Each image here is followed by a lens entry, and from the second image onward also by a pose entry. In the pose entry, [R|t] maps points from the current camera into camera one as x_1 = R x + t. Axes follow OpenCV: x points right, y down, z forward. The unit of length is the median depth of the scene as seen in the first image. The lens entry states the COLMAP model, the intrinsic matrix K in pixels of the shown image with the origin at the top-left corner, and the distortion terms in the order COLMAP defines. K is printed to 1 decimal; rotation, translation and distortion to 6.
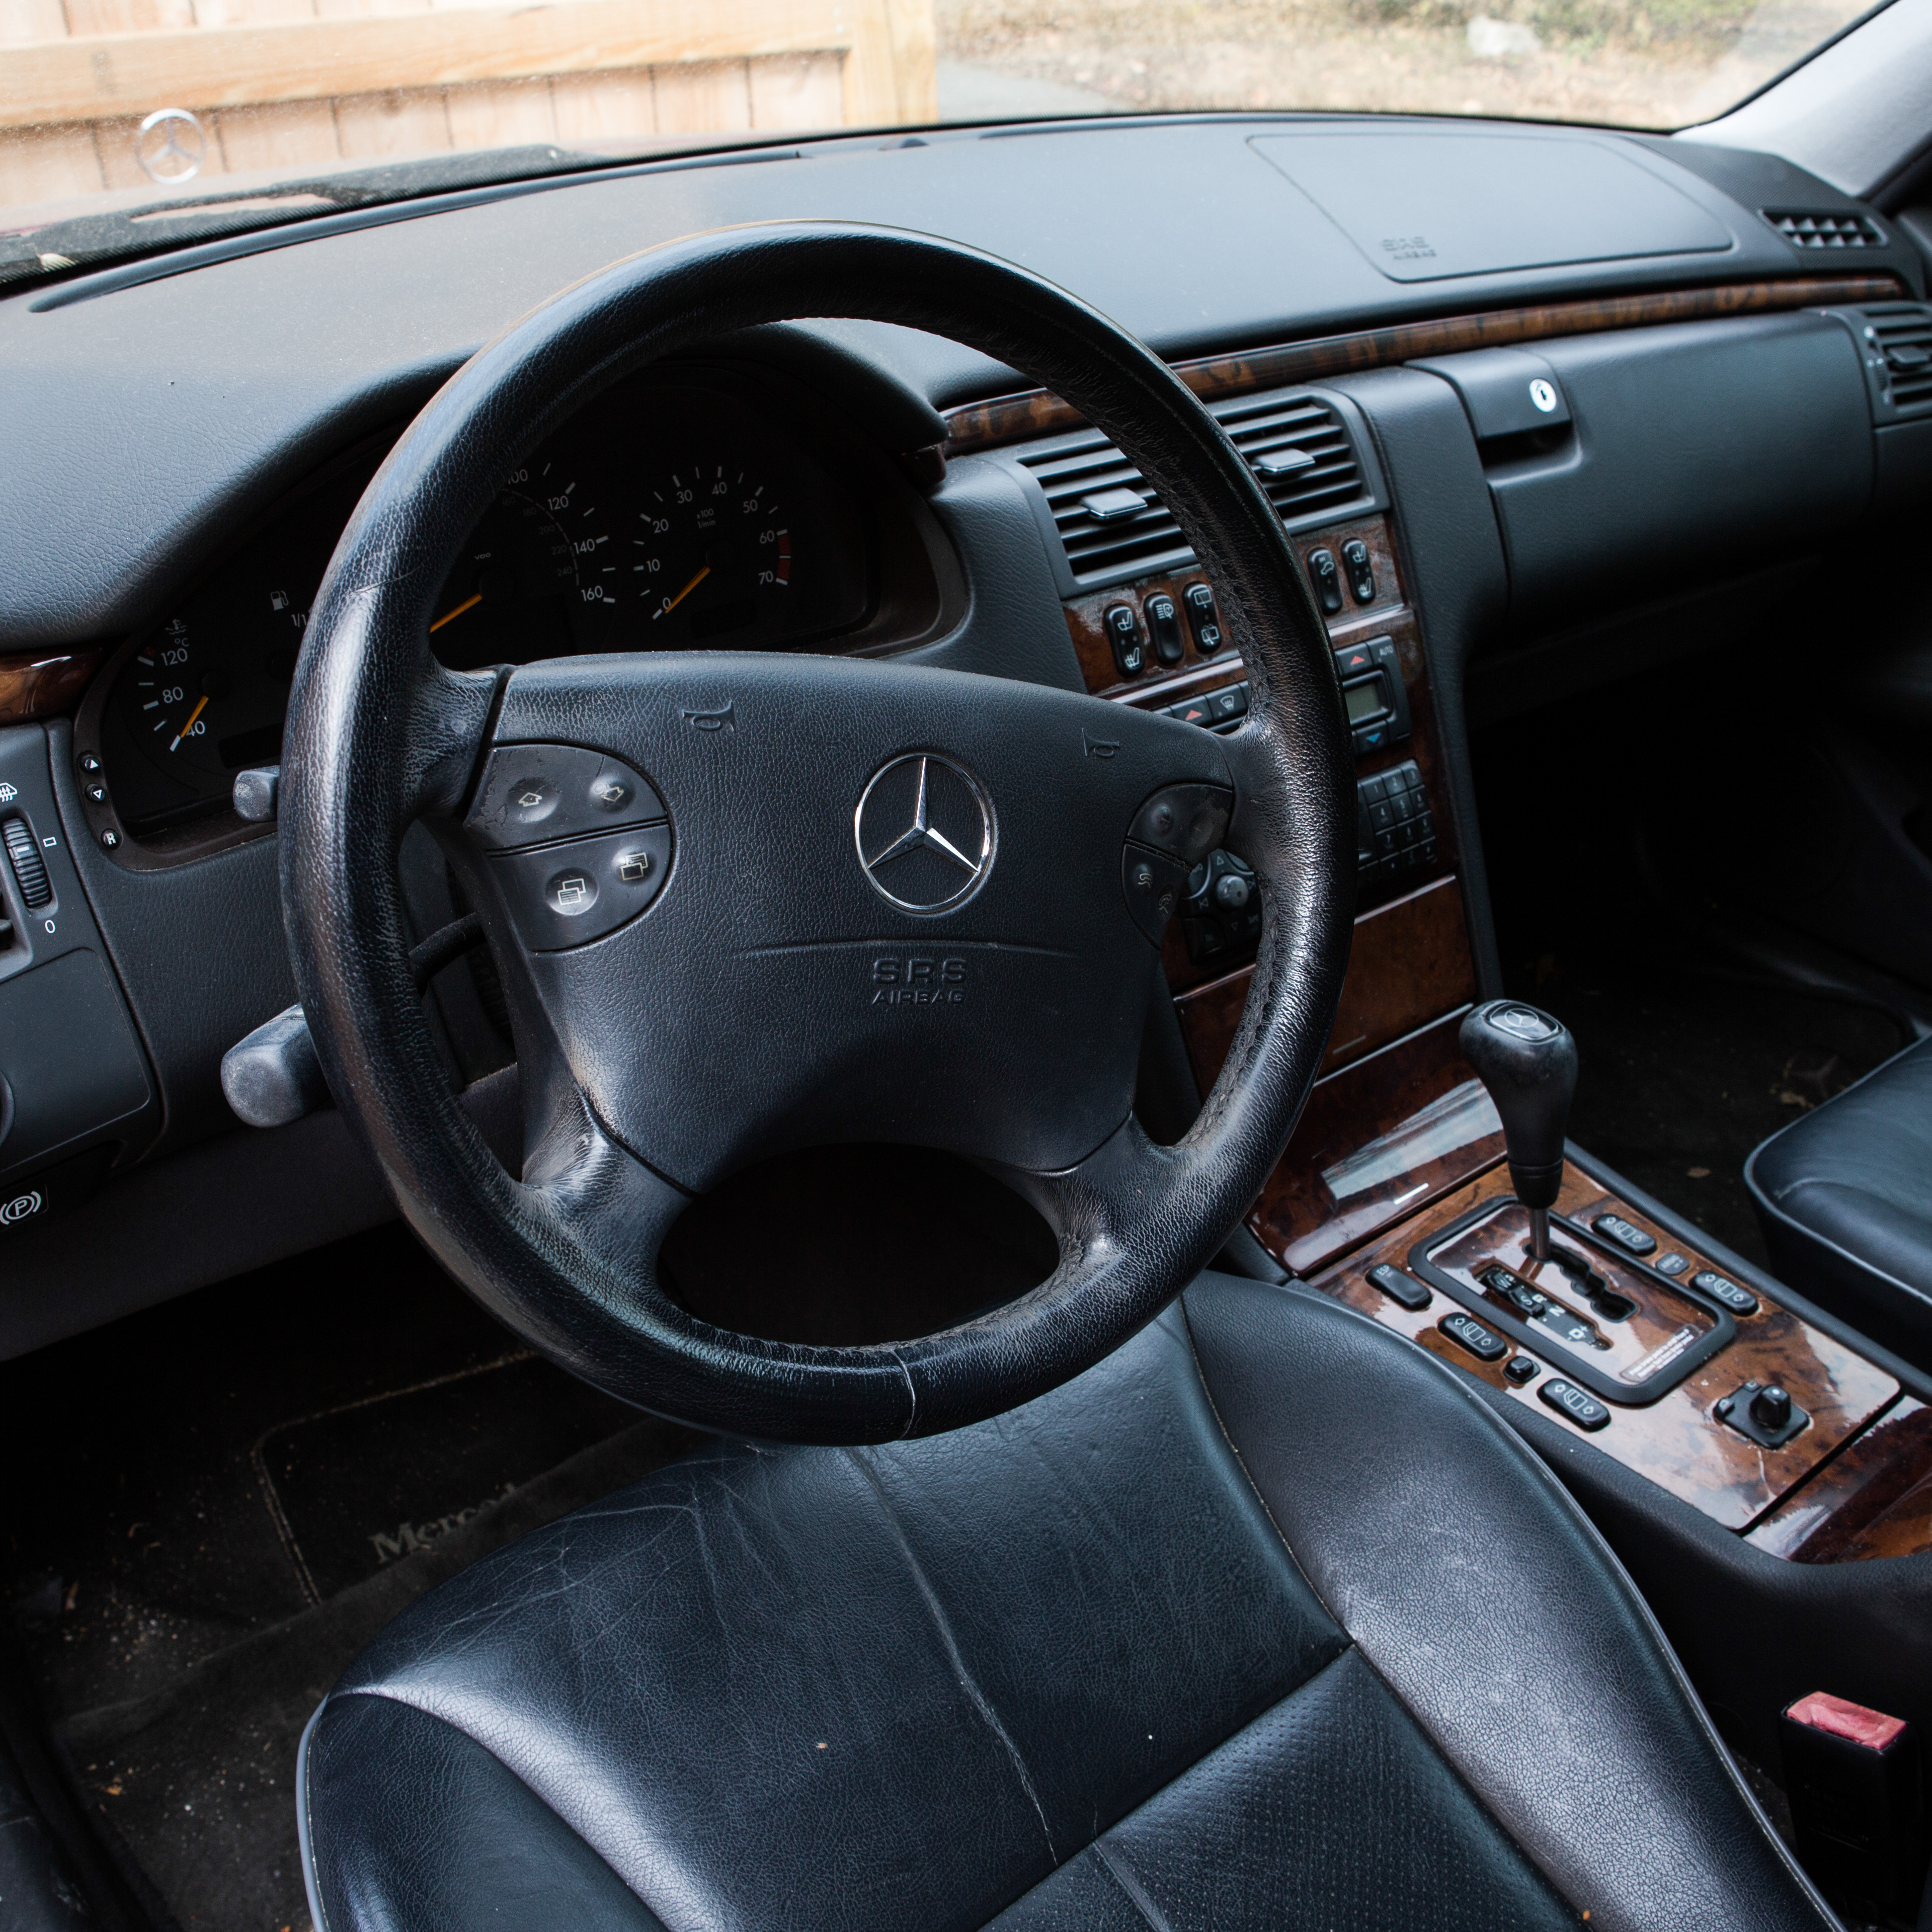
lens RADIAL K [[1993.7, 0, 956.6], [0, 1993.7, 963.8], [0, 0, 1]] dist [-0.079508, 0.000000]
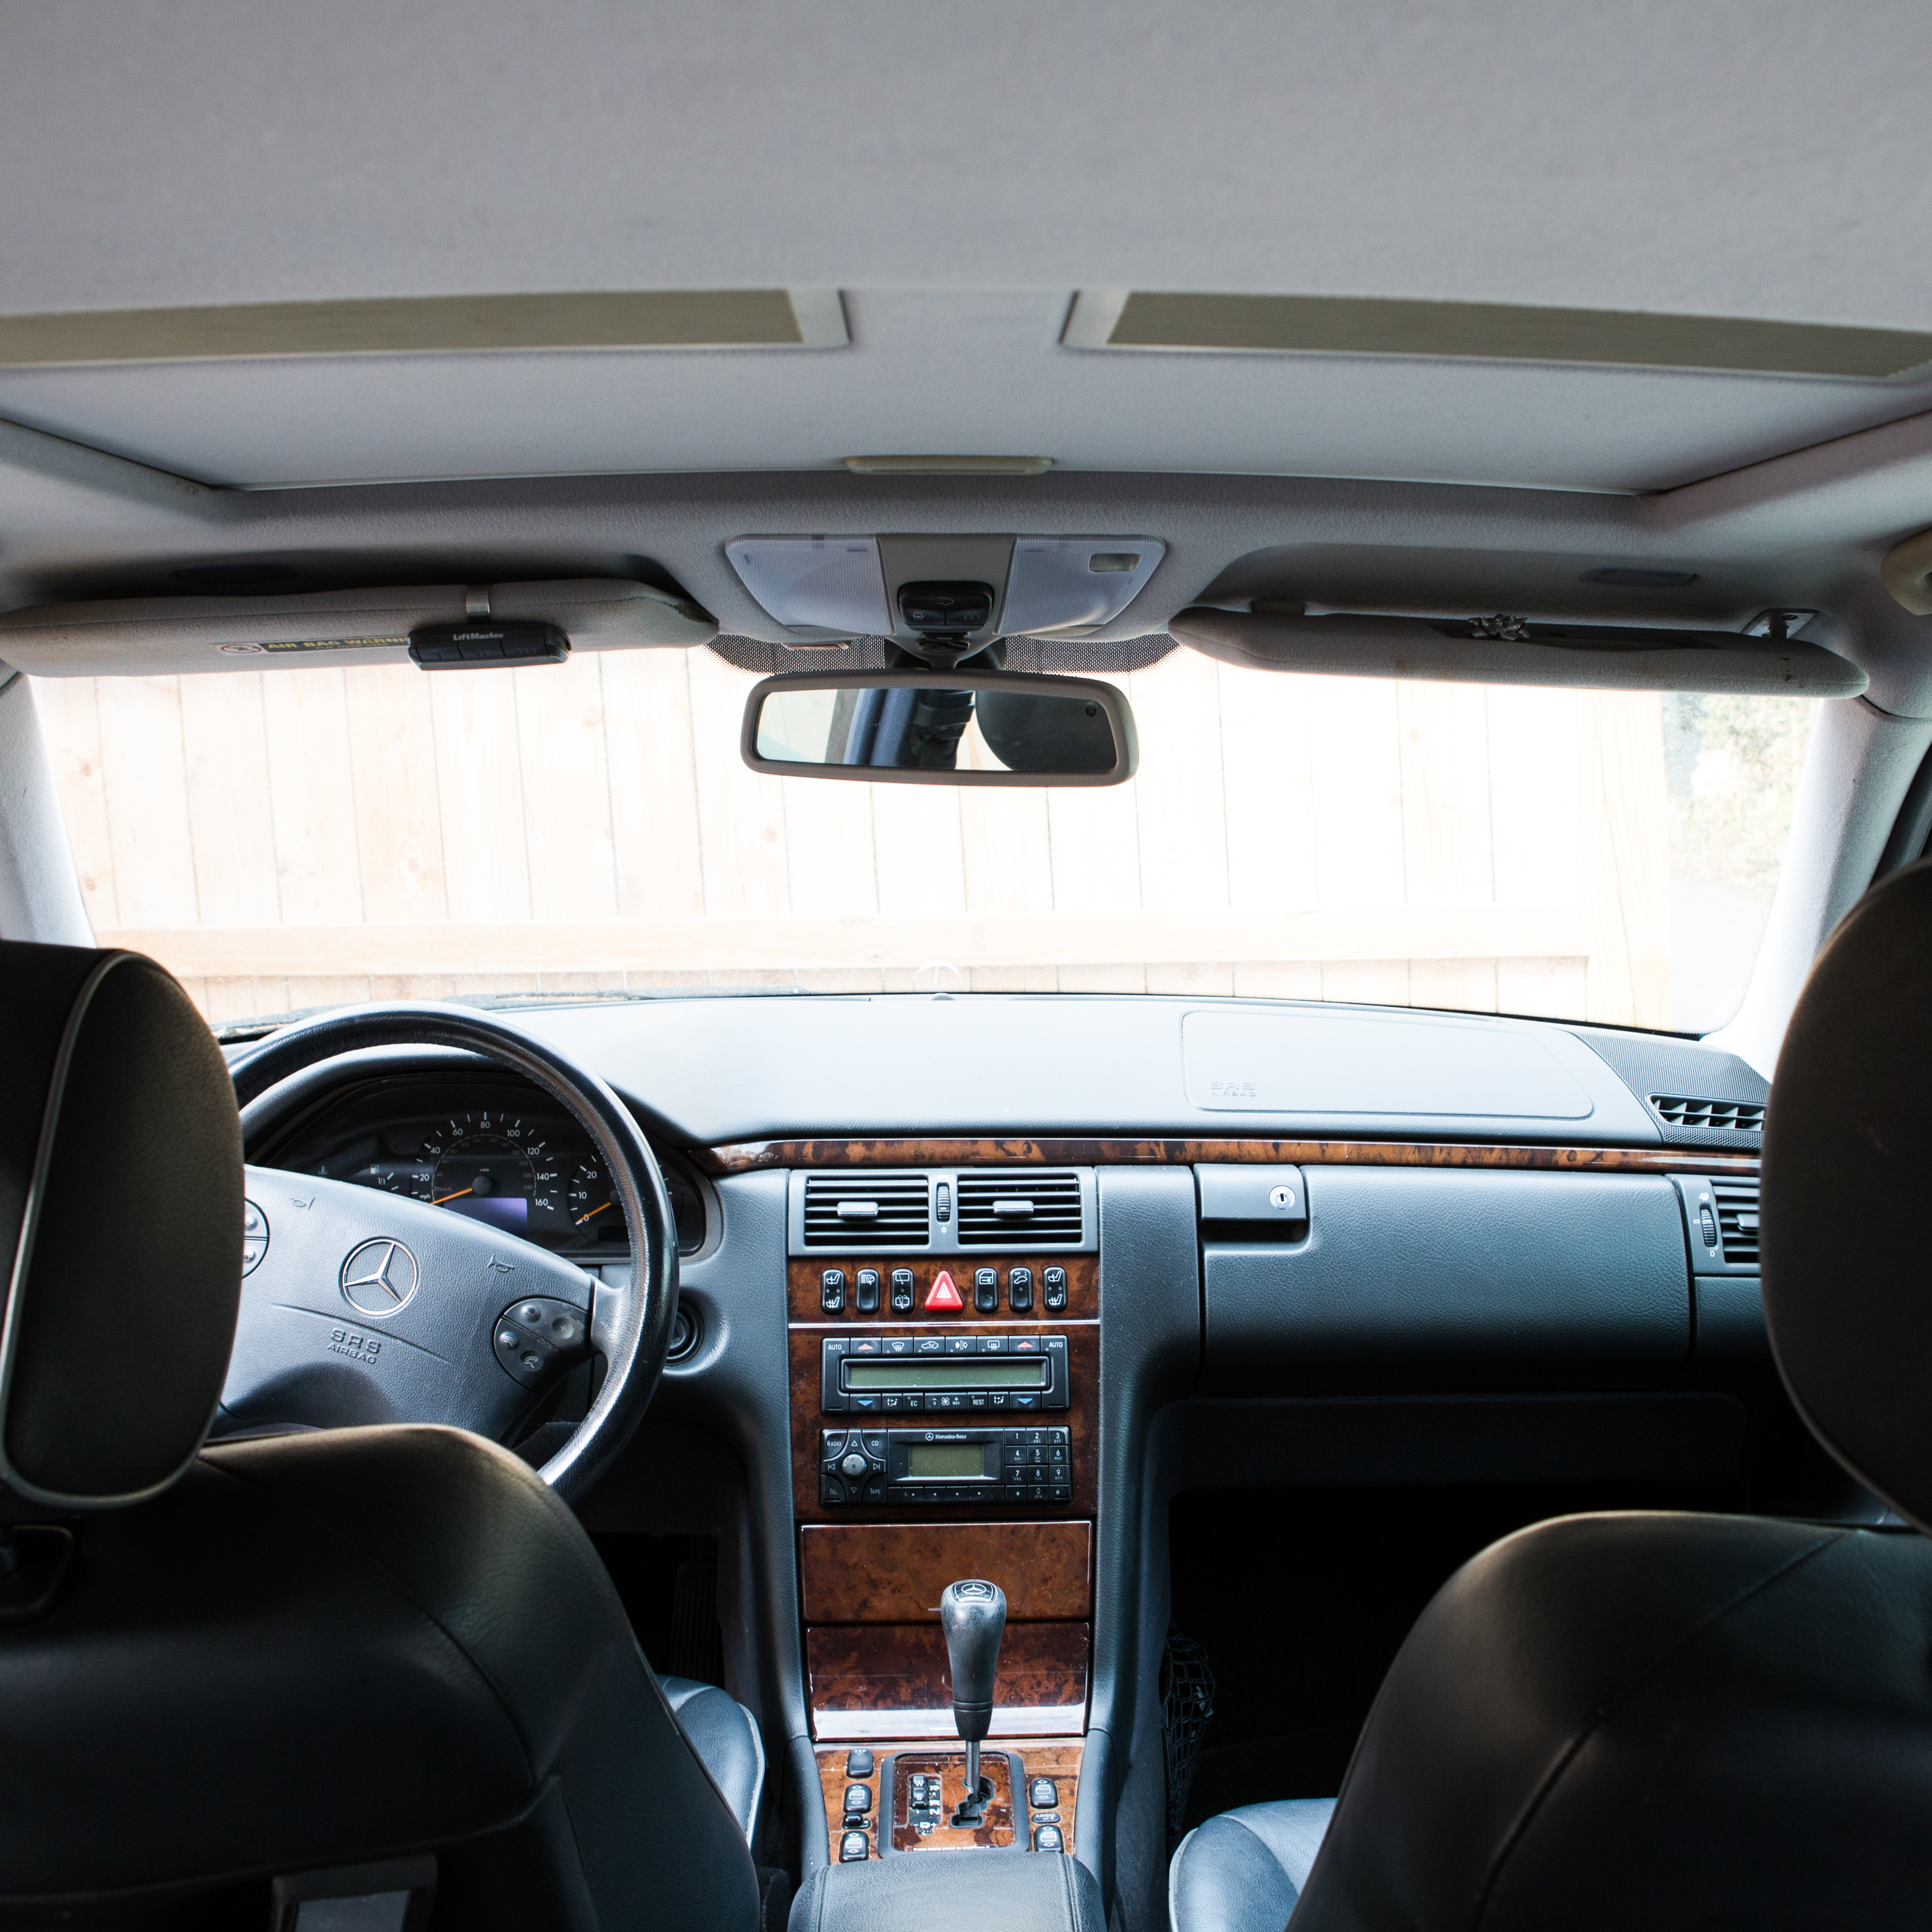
lens RADIAL K [[1993.7, 0, 1016.3], [0, 1993.7, 983.0], [0, 0, 1]] dist [-0.079508, 0.000000]
pose [[0.804582, 0.061775, -0.590620, 1.073562], [-0.291881, 0.907284, -0.302723, 0.049417], [0.517159, 0.415956, 0.748015, -0.201778]]
